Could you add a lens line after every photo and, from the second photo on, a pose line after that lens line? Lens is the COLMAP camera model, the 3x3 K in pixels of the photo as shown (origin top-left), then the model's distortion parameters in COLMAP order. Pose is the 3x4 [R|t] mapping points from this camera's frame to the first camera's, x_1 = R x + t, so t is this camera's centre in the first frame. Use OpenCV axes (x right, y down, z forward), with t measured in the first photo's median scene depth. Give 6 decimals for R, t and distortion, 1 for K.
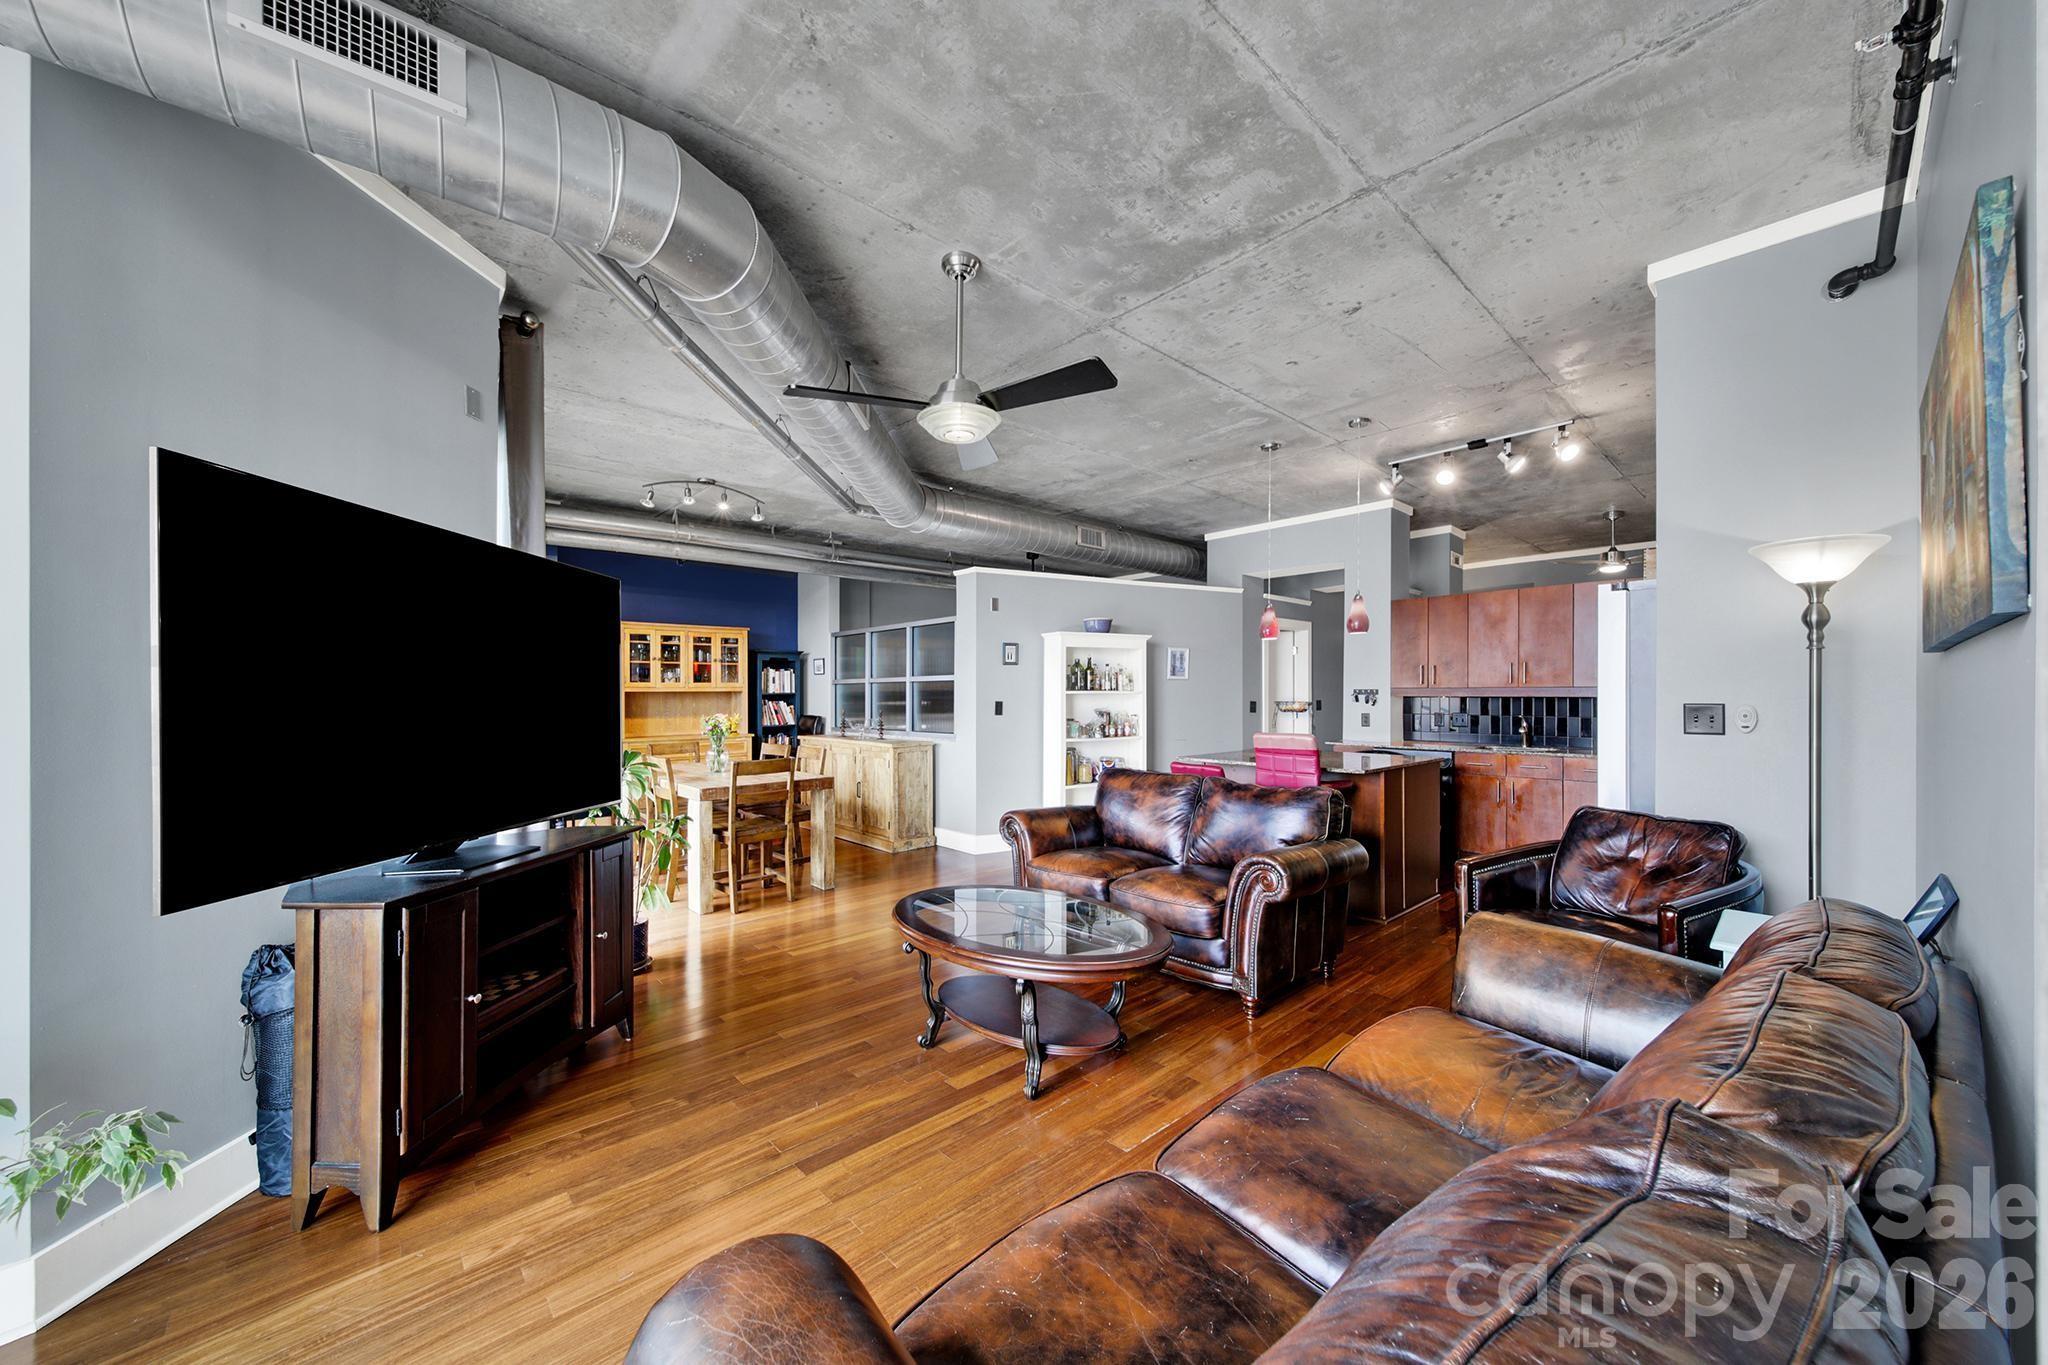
lens RADIAL K [[740.8, 0, 1025.3], [0, 740.8, 695.8], [0, 0, 1]] dist [0.002773, -0.002082]
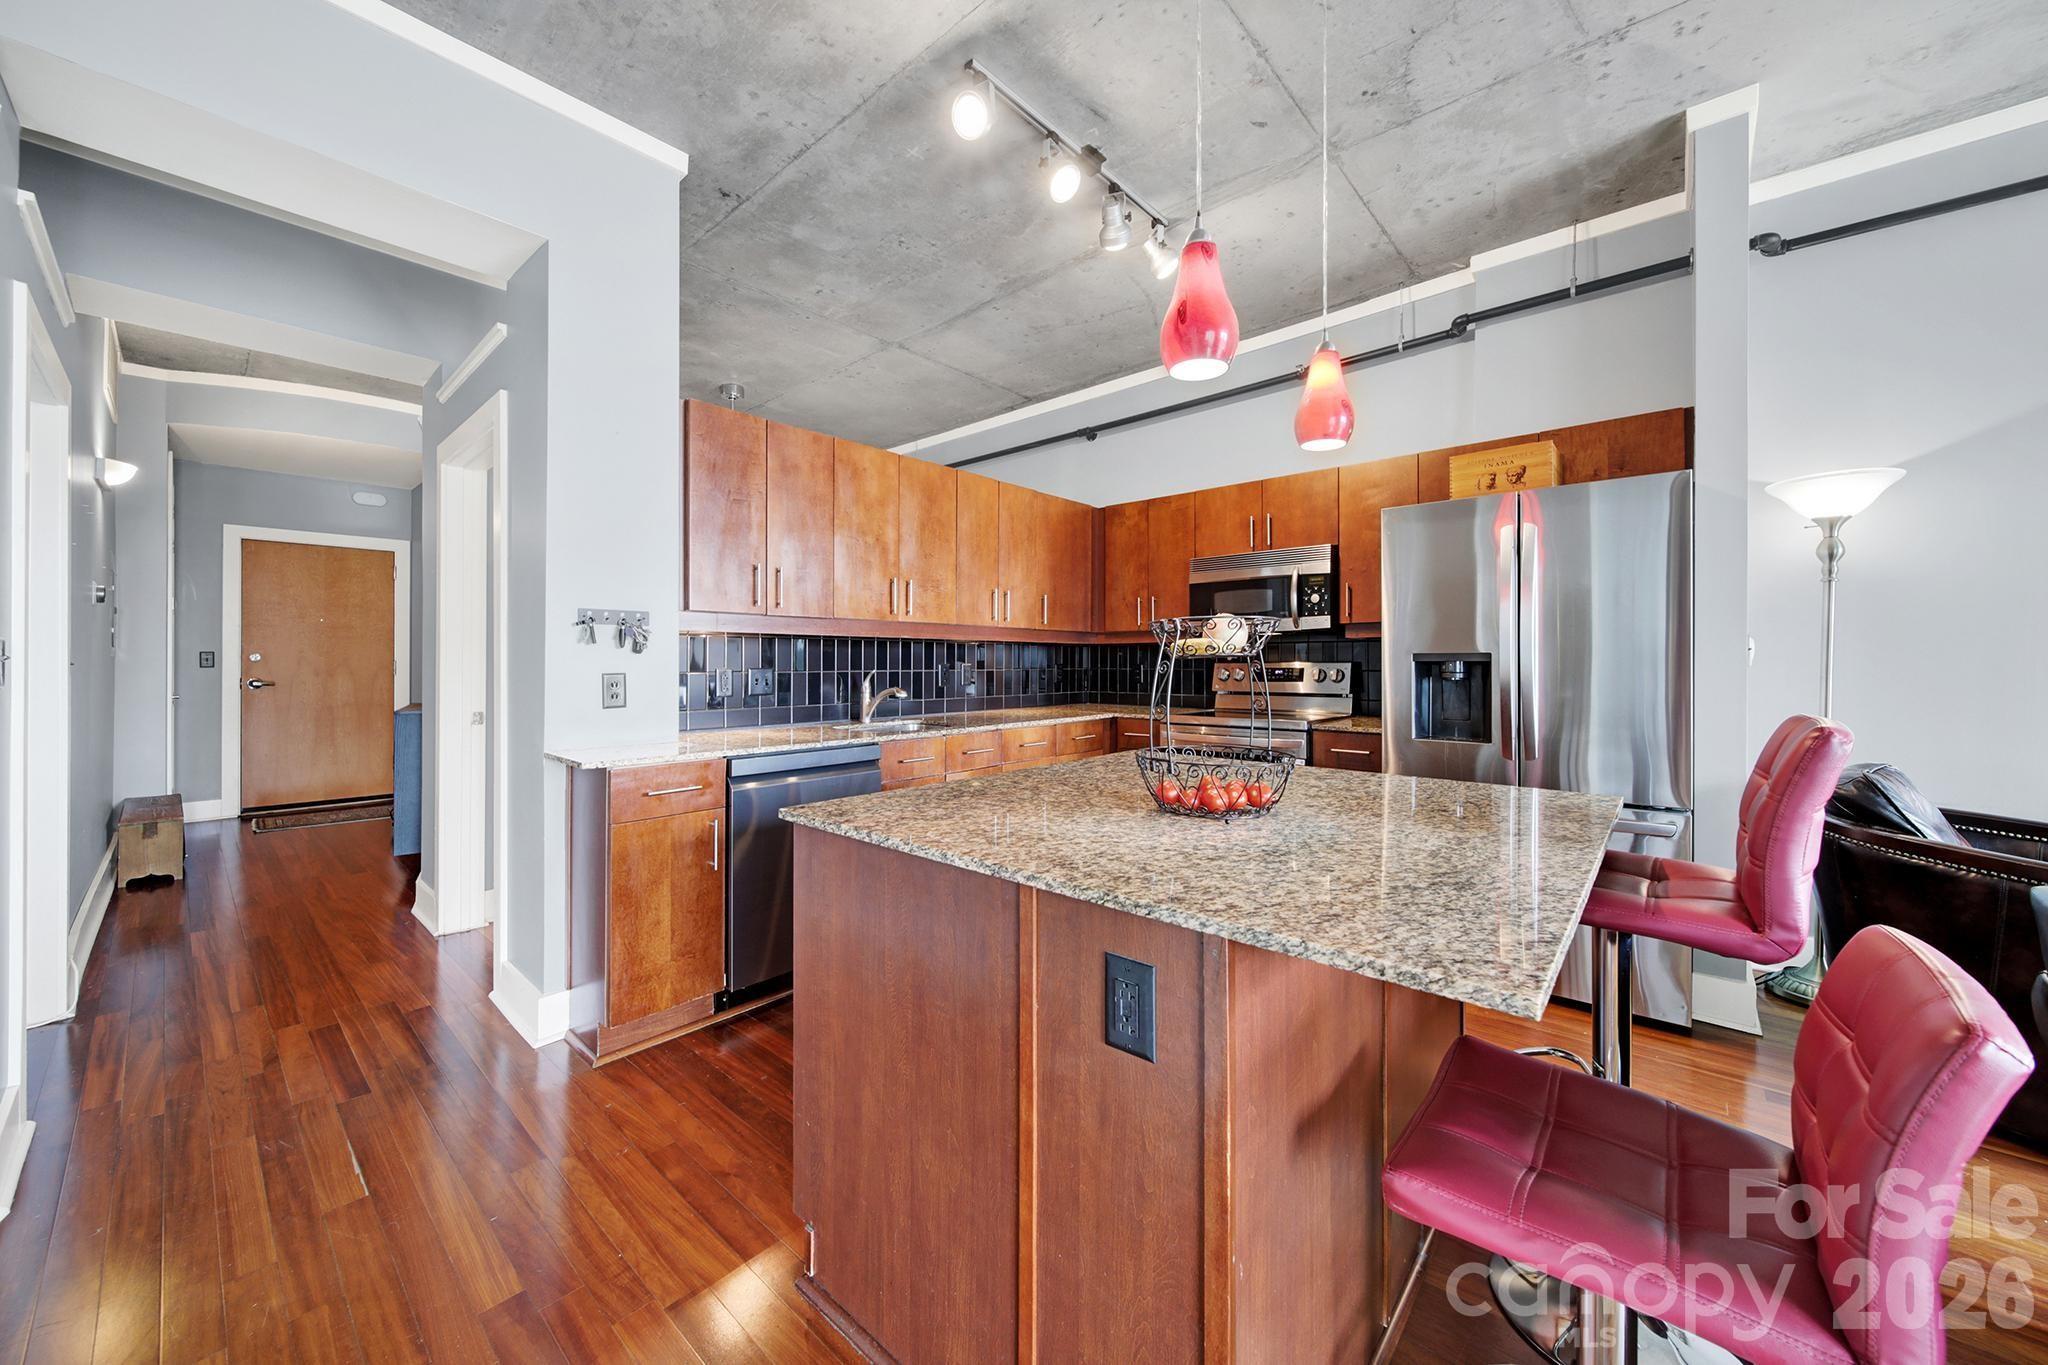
lens RADIAL K [[740.8, 0, 1022.0], [0, 740.8, 660.3], [0, 0, 1]] dist [0.002773, -0.002082]
pose [[-0.103020, 0.004762, 0.994668, 0.072356], [0.001180, 0.999988, -0.004665, 0.020540], [-0.994679, 0.000693, -0.103024, 0.935477]]
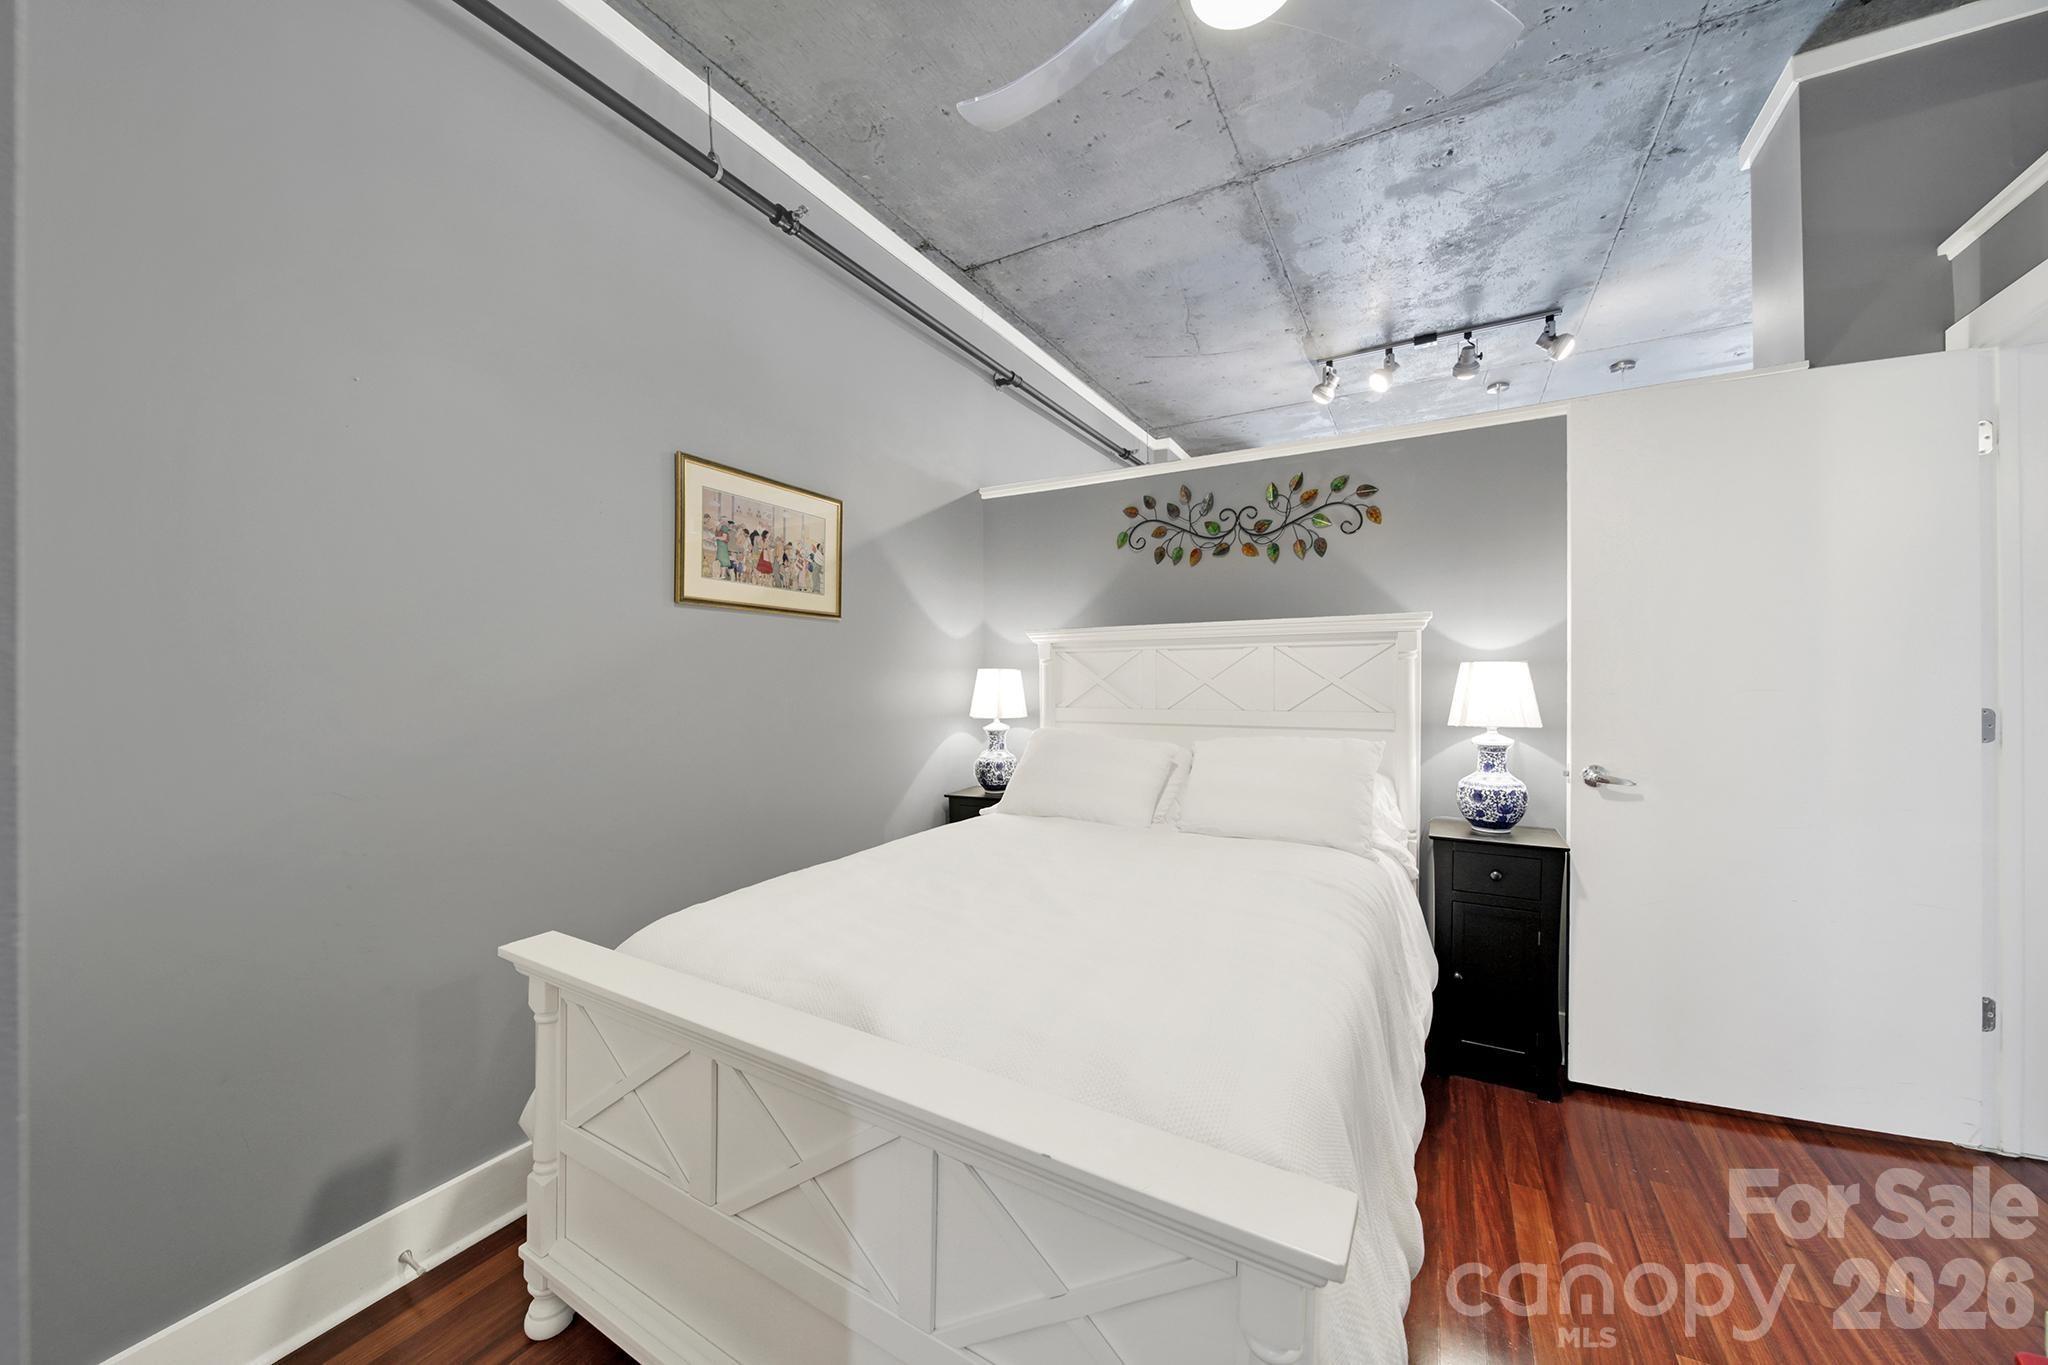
lens RADIAL K [[740.8, 0, 1026.9], [0, 740.8, 677.1], [0, 0, 1]] dist [0.002773, -0.002082]
pose [[-0.951825, 0.002369, -0.306634, 1.049593], [0.002843, 0.999995, -0.001100, 0.007487], [0.306630, -0.001919, -0.951827, 1.358310]]
